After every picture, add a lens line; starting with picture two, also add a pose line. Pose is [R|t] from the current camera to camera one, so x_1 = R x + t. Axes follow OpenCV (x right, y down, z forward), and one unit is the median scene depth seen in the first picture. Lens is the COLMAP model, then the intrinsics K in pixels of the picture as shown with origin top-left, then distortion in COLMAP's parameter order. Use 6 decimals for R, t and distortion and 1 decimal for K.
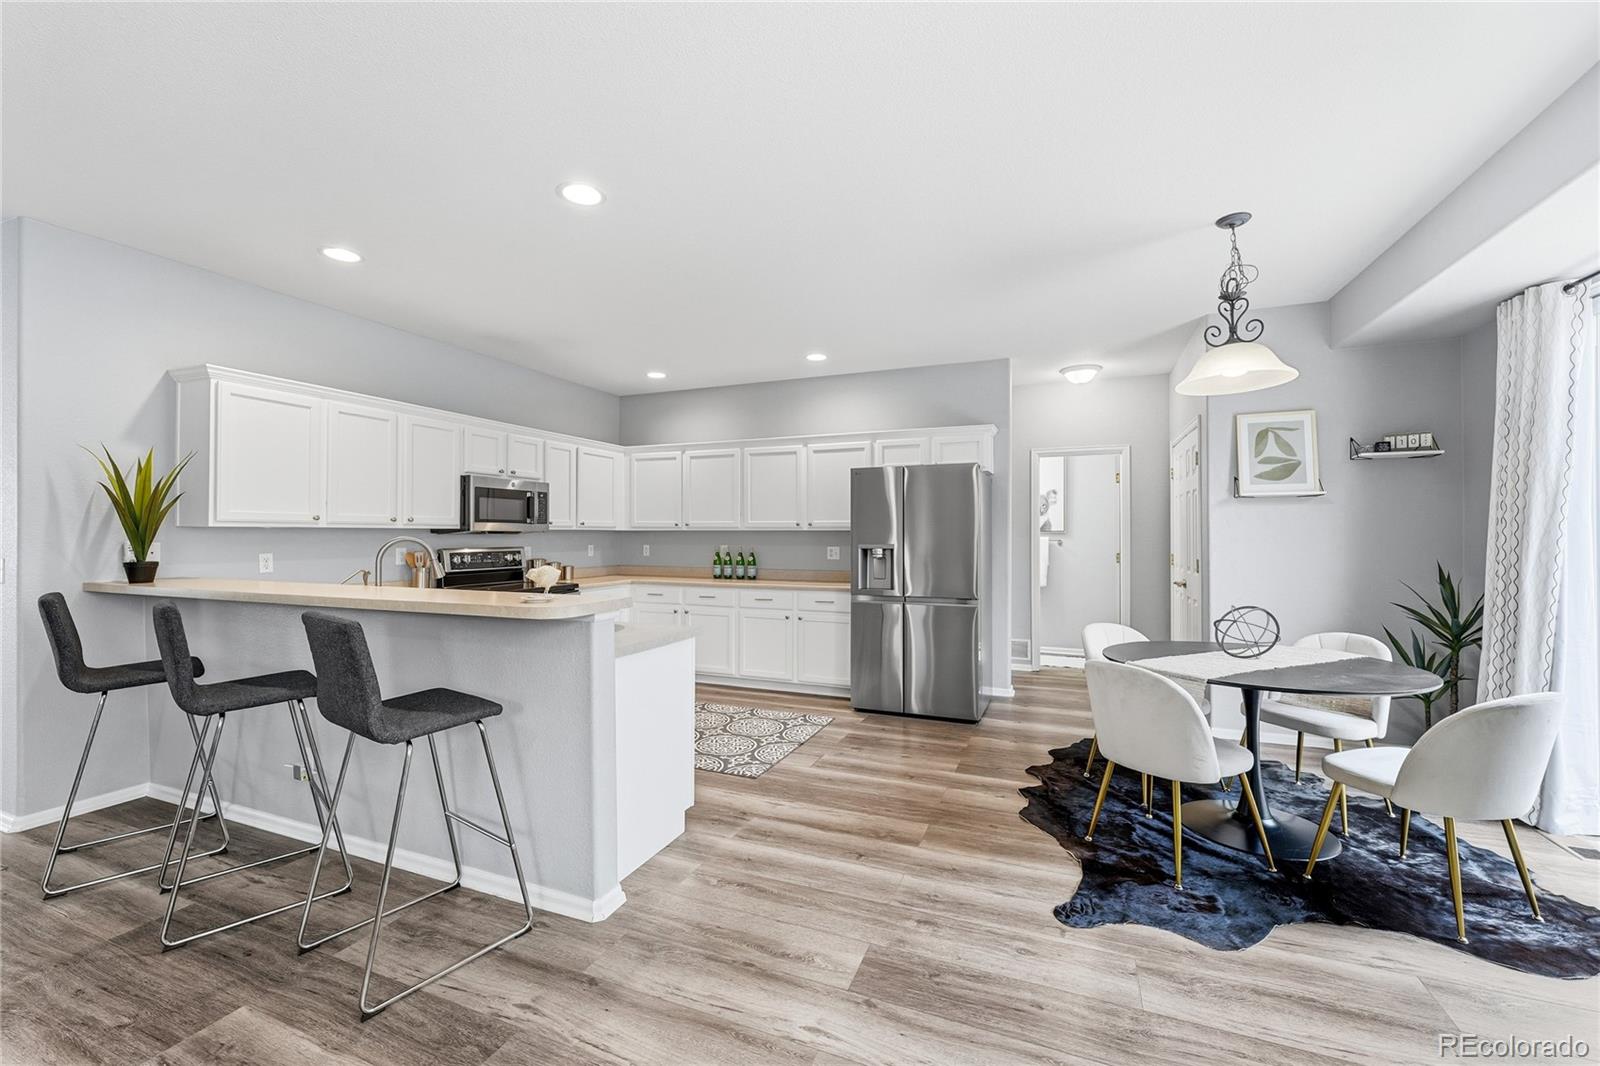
lens RADIAL K [[647.5, 0, 803.2], [0, 647.5, 528.3], [0, 0, 1]] dist [0.000752, -0.000447]
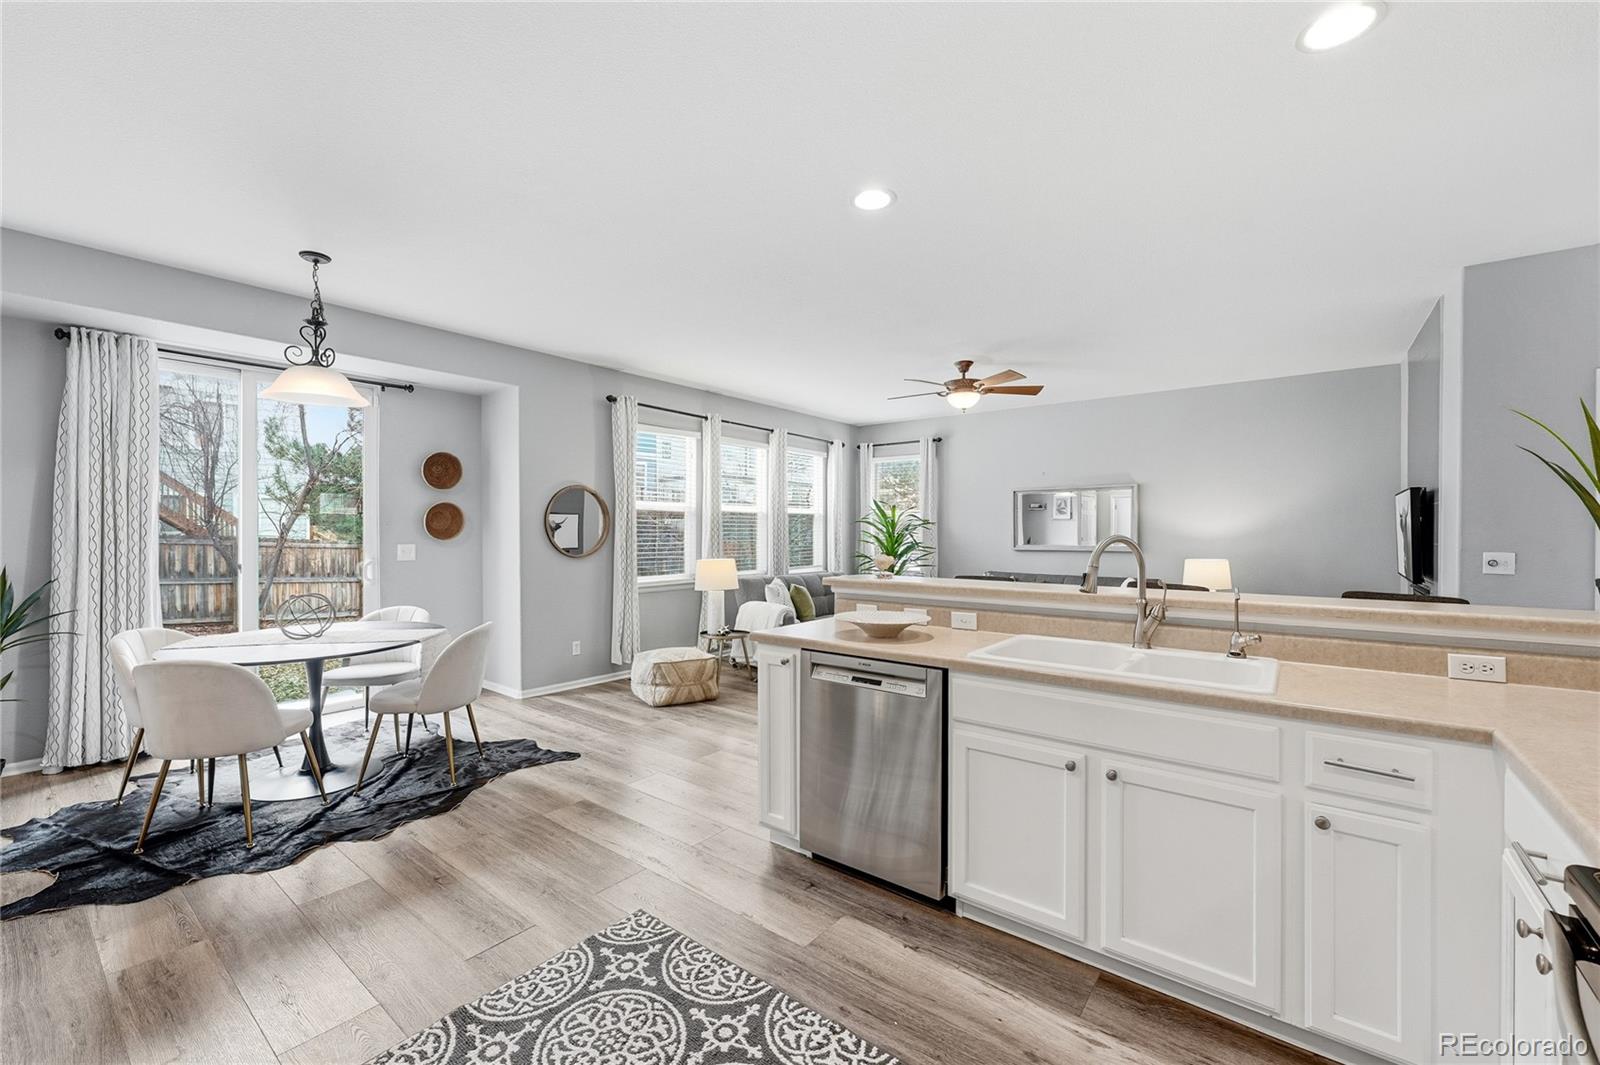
lens RADIAL K [[651.7, 0, 796.0], [0, 651.7, 538.6], [0, 0, 1]] dist [0.001847, 0.000308]
pose [[-0.960508, -0.004545, 0.278216, -0.290670], [-0.003851, 0.999988, 0.003039, 0.009134], [-0.278227, 0.001848, -0.960514, 1.143589]]
